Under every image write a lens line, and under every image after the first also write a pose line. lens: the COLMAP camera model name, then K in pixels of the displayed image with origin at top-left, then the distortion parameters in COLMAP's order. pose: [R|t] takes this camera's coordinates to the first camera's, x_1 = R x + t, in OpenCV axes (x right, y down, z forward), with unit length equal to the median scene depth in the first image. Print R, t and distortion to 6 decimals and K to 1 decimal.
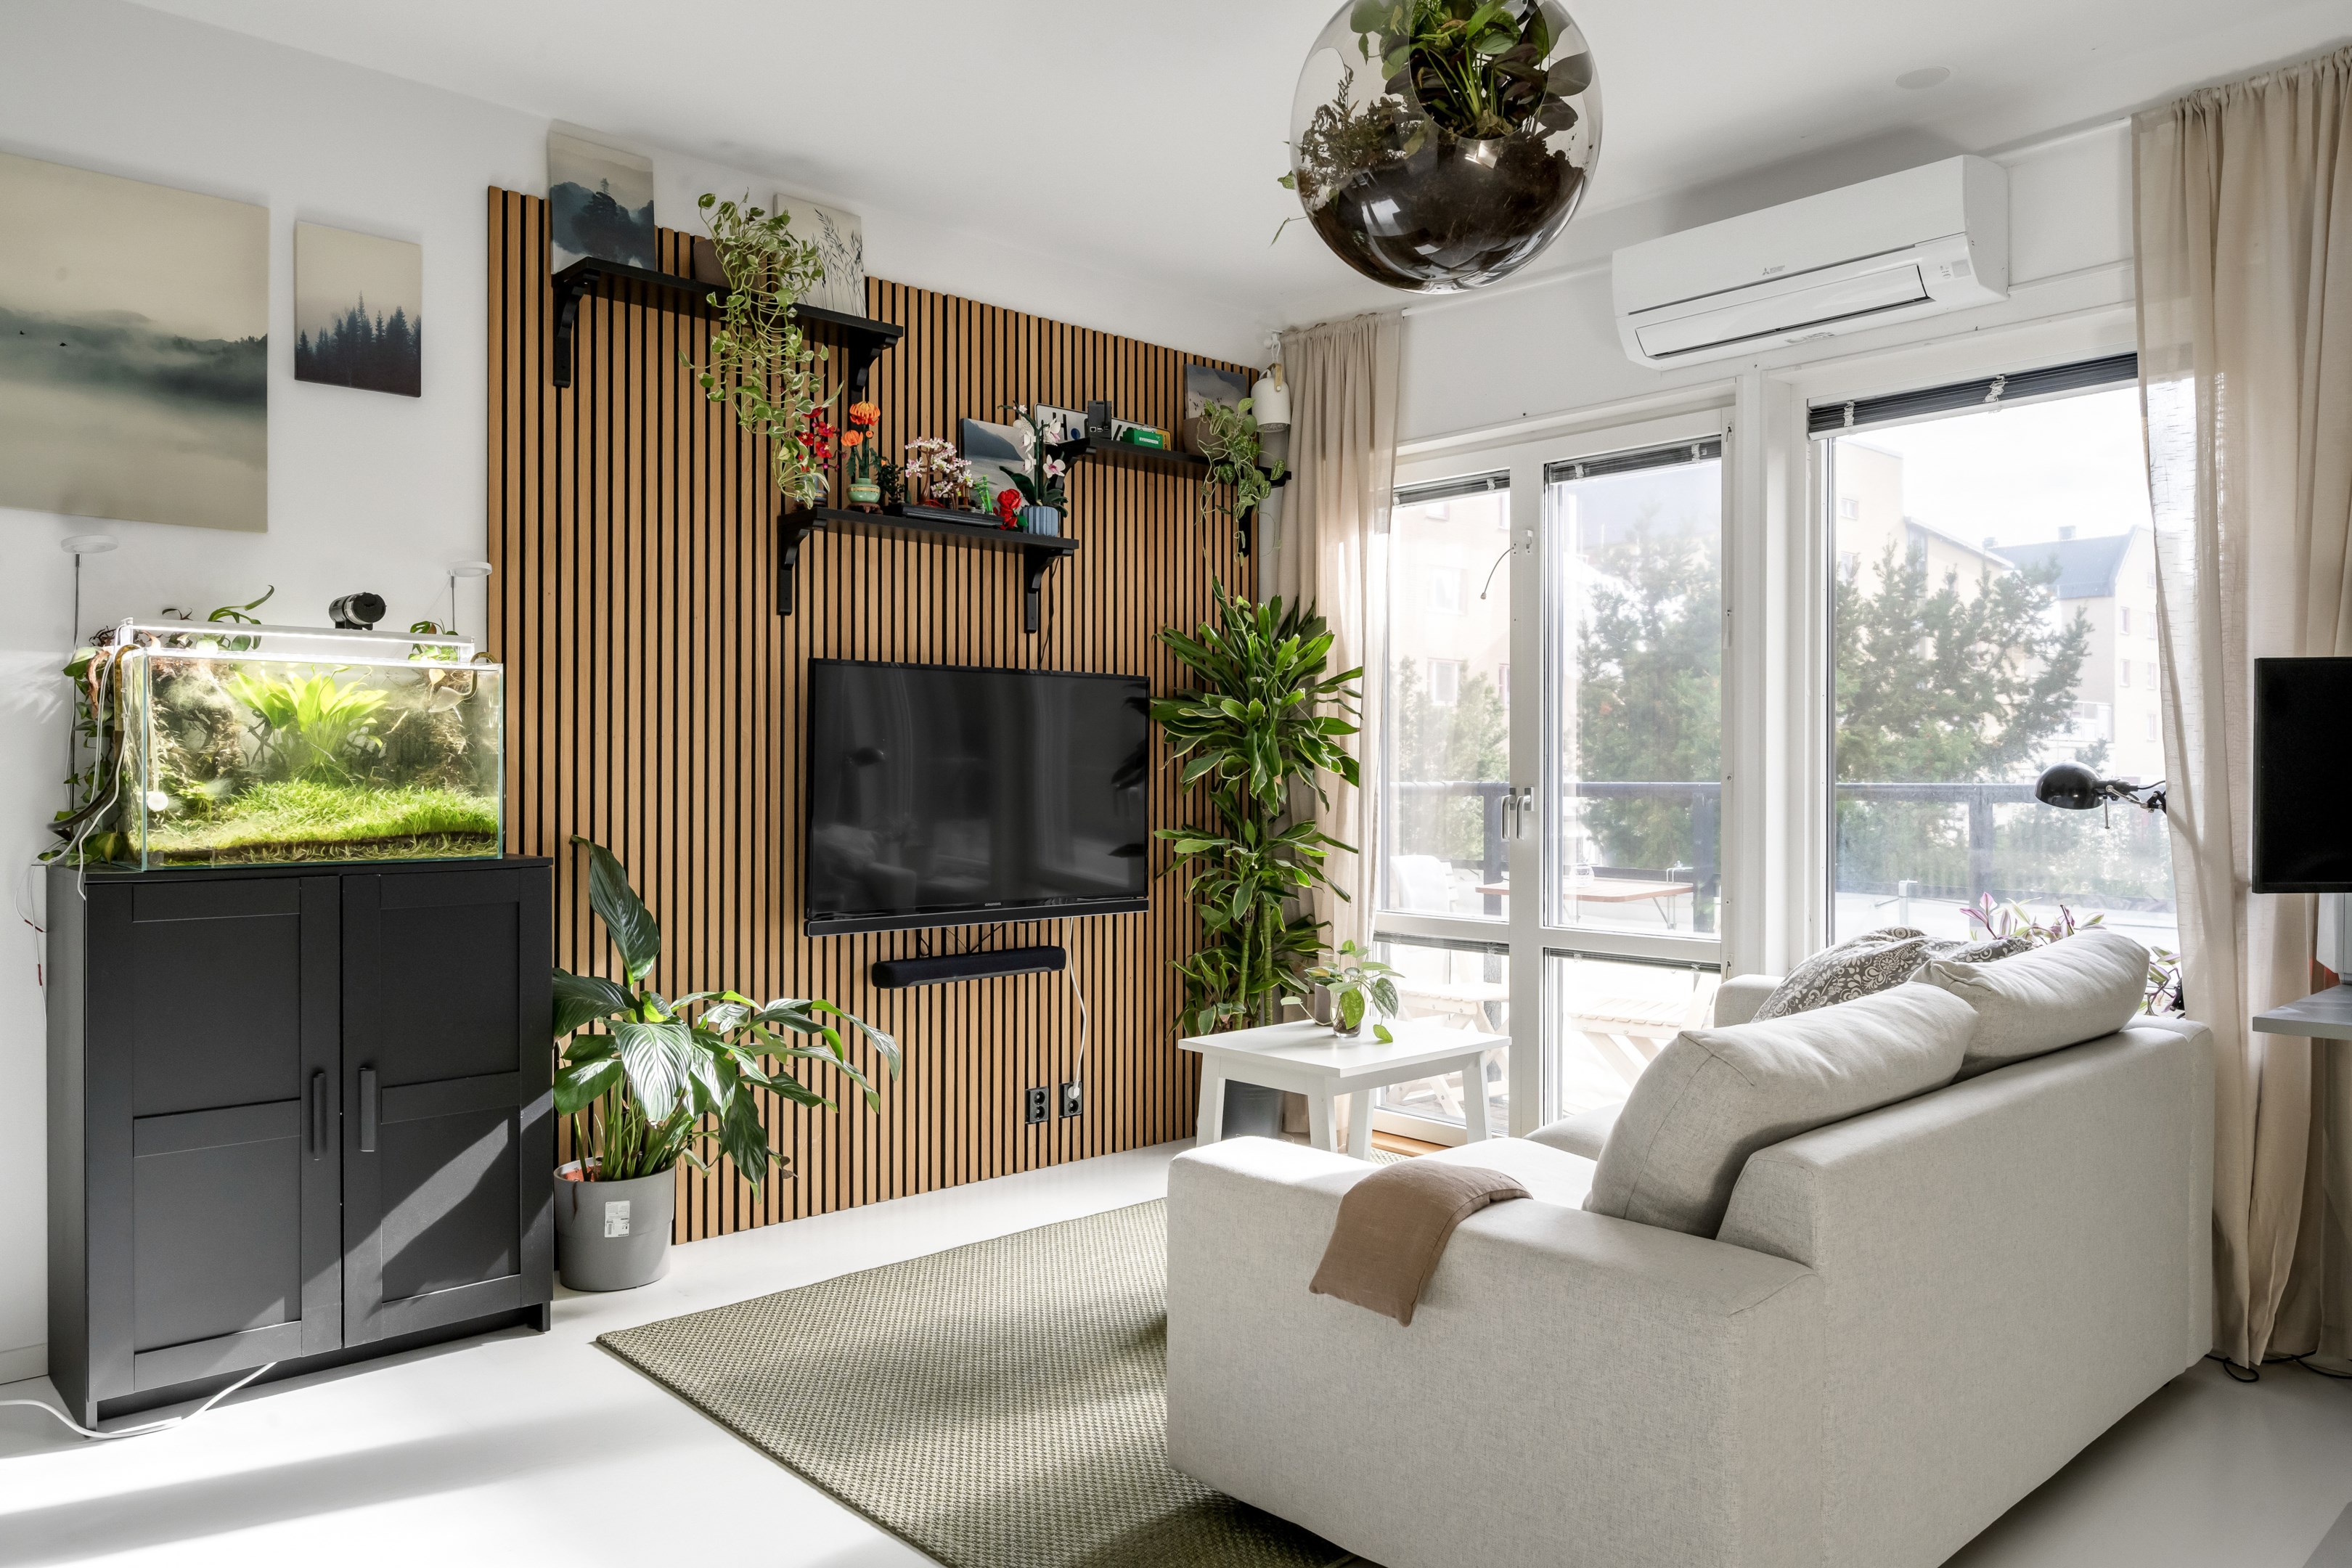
lens RADIAL K [[1612.7, 0, 1160.3], [0, 1612.7, 774.3], [0, 0, 1]] dist [0.002850, -0.001053]
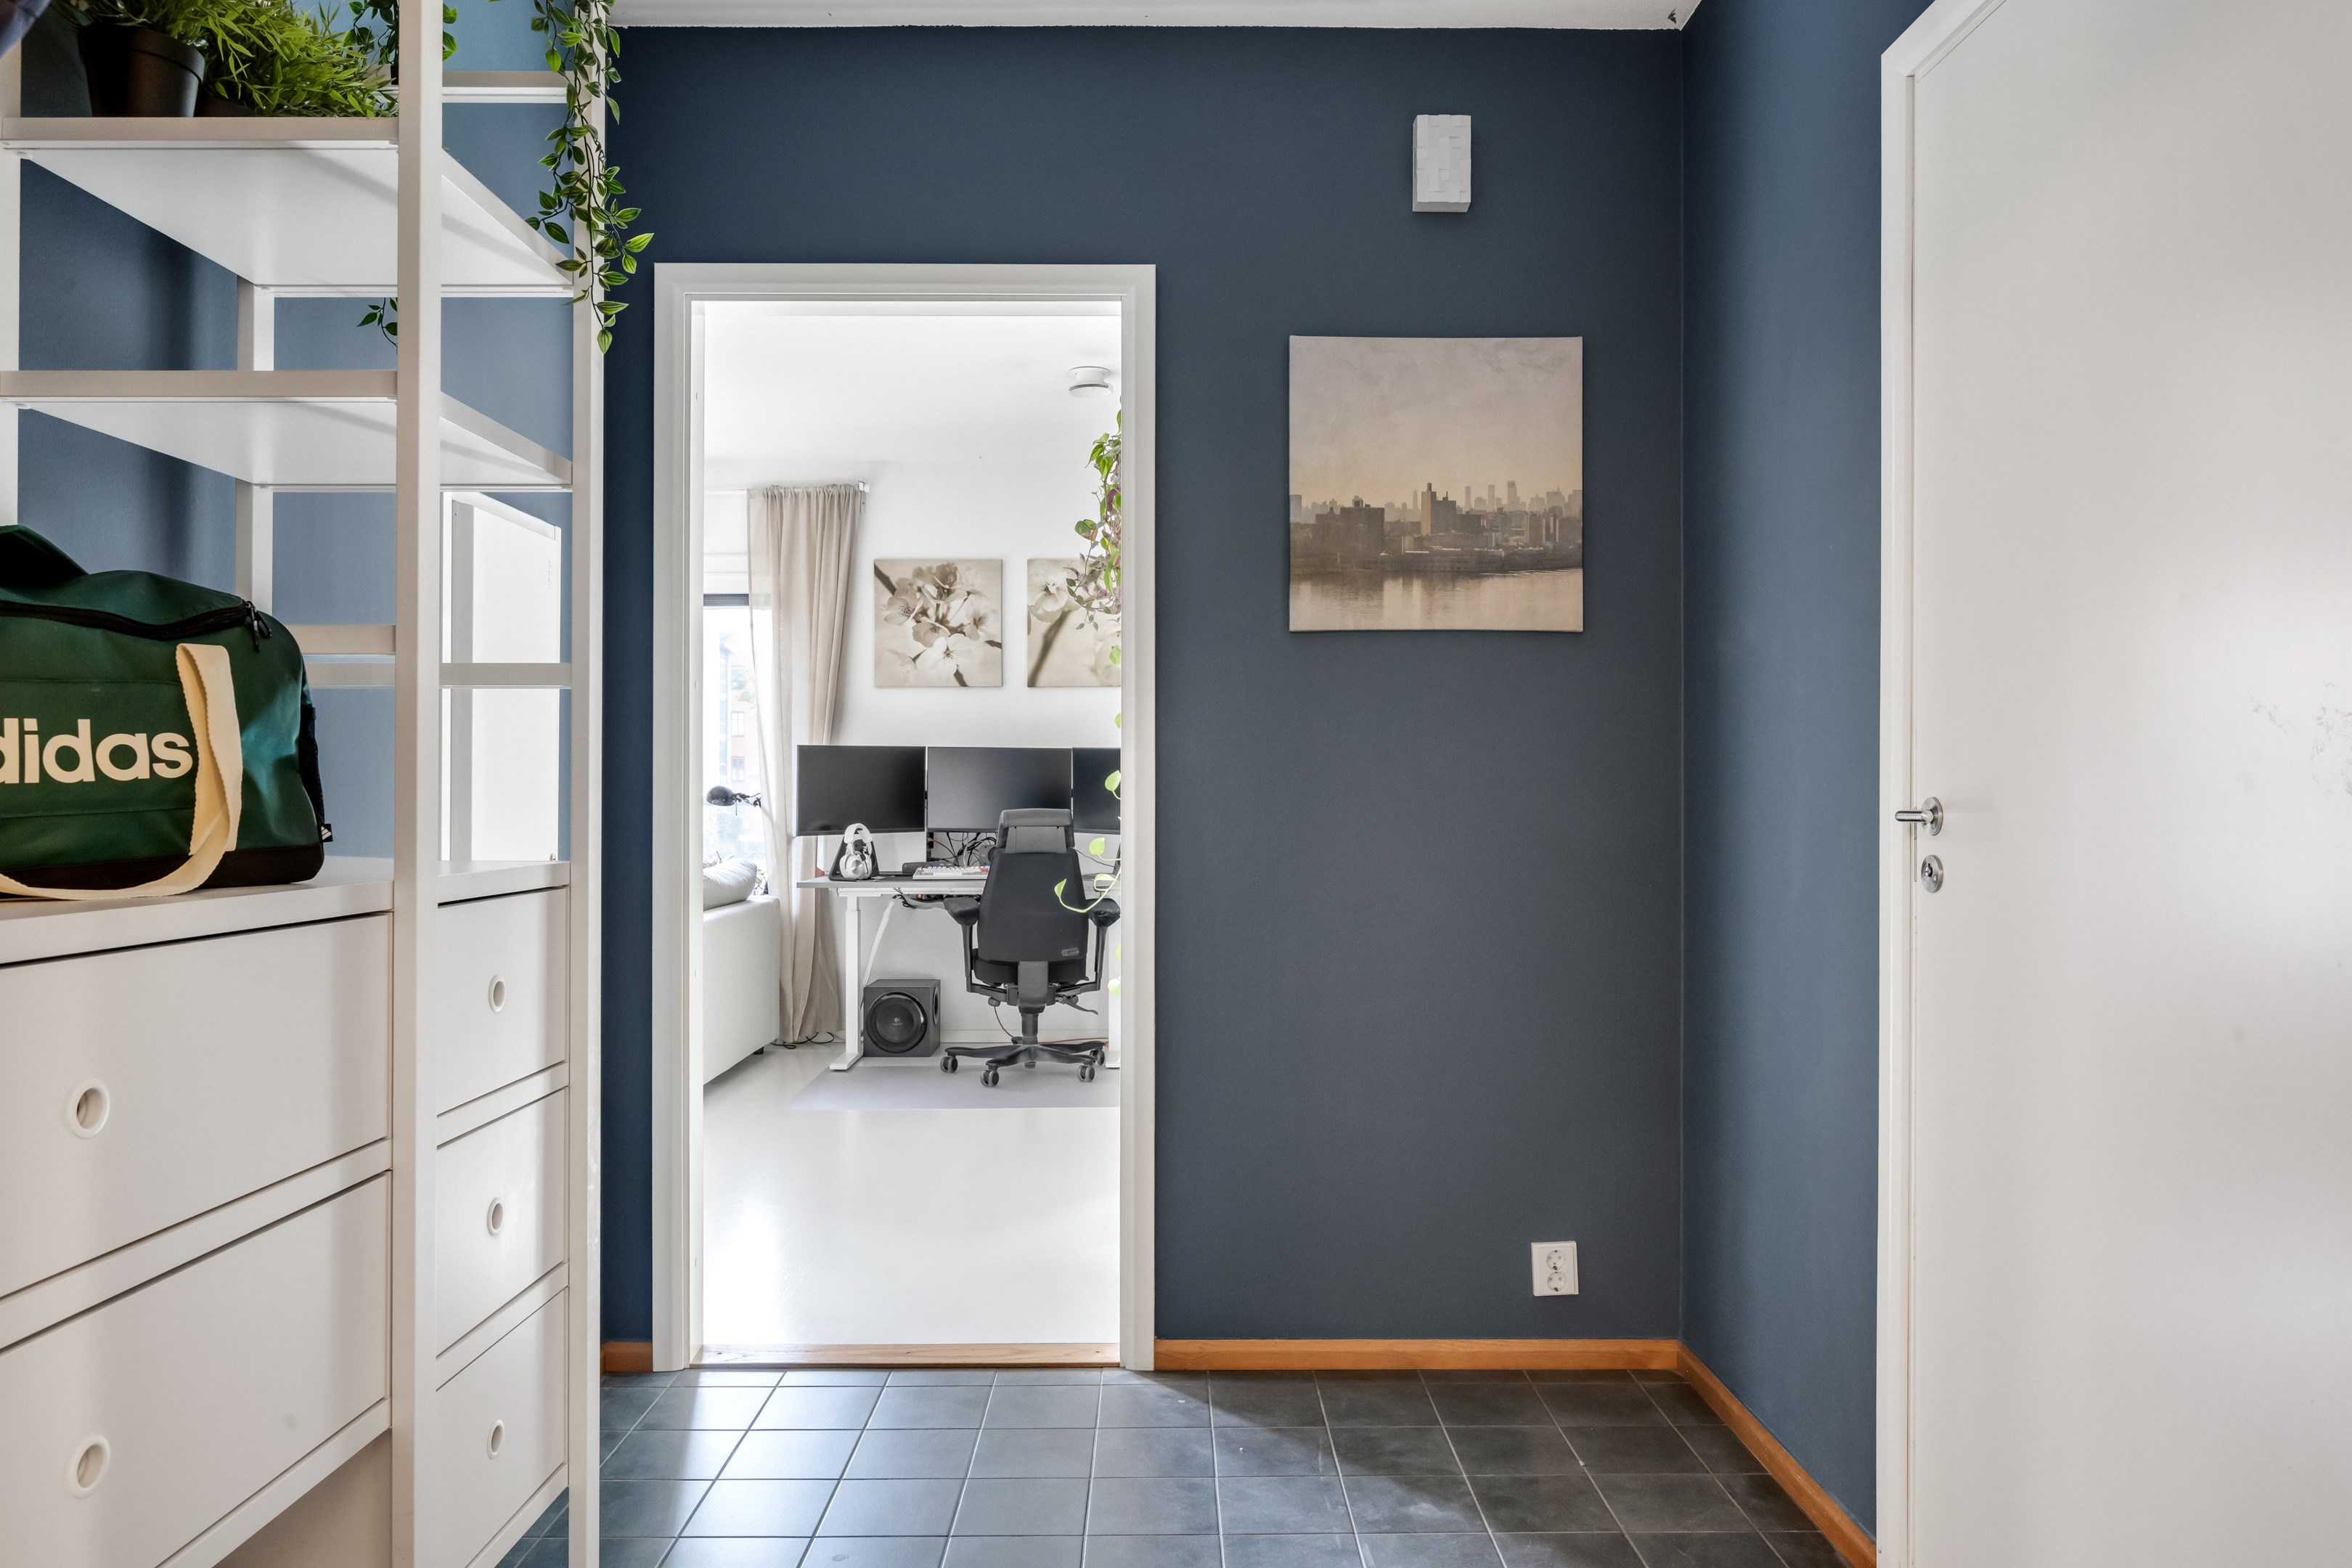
lens RADIAL K [[1612.7, 0, 1182.2], [0, 1612.7, 784.0], [0, 0, 1]] dist [0.002850, -0.001053]
pose [[0.665436, 0.006639, 0.746425, -0.565096], [-0.000534, 0.999964, -0.008418, 0.008465], [-0.746454, 0.005203, 0.665416, -0.794634]]
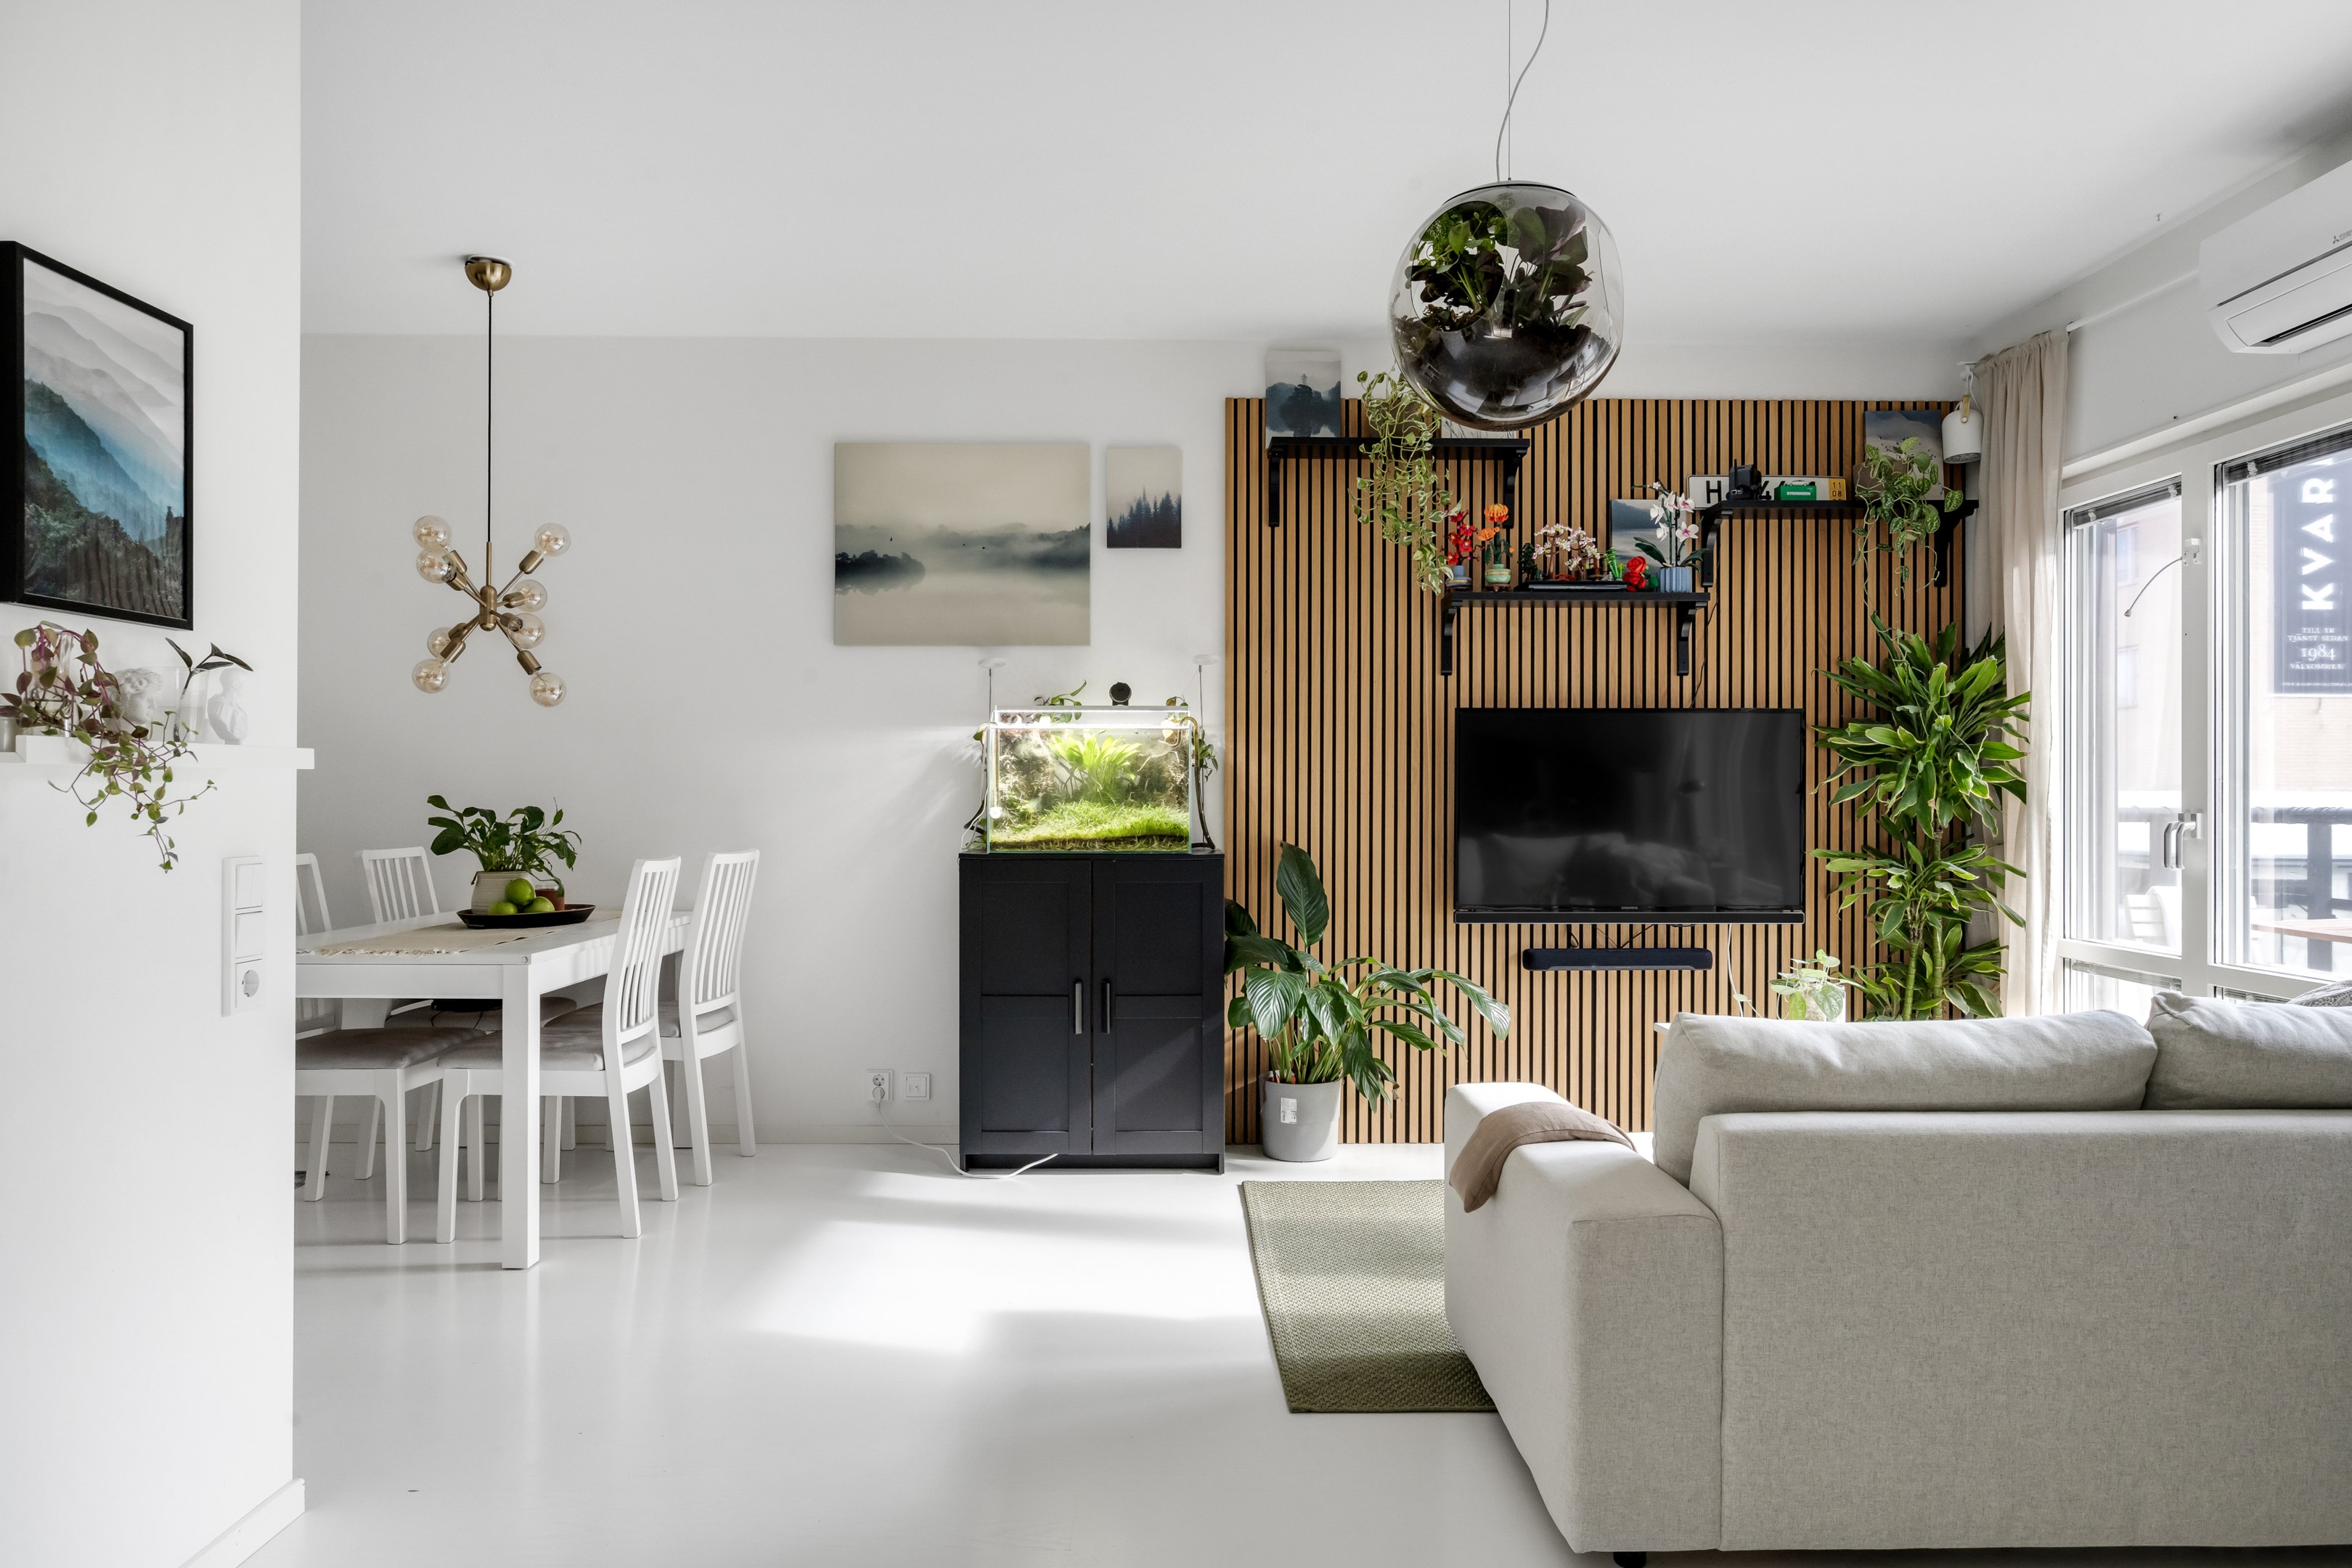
lens RADIAL K [[1488.2, 0, 1177.0], [0, 1488.2, 790.5], [0, 0, 1]] dist [0.002564, -0.004444]
pose [[0.750575, -0.001524, -0.660784, 0.438285], [-0.001023, 0.999993, -0.003468, -0.001581], [0.660785, 0.003279, 0.750568, -0.046655]]
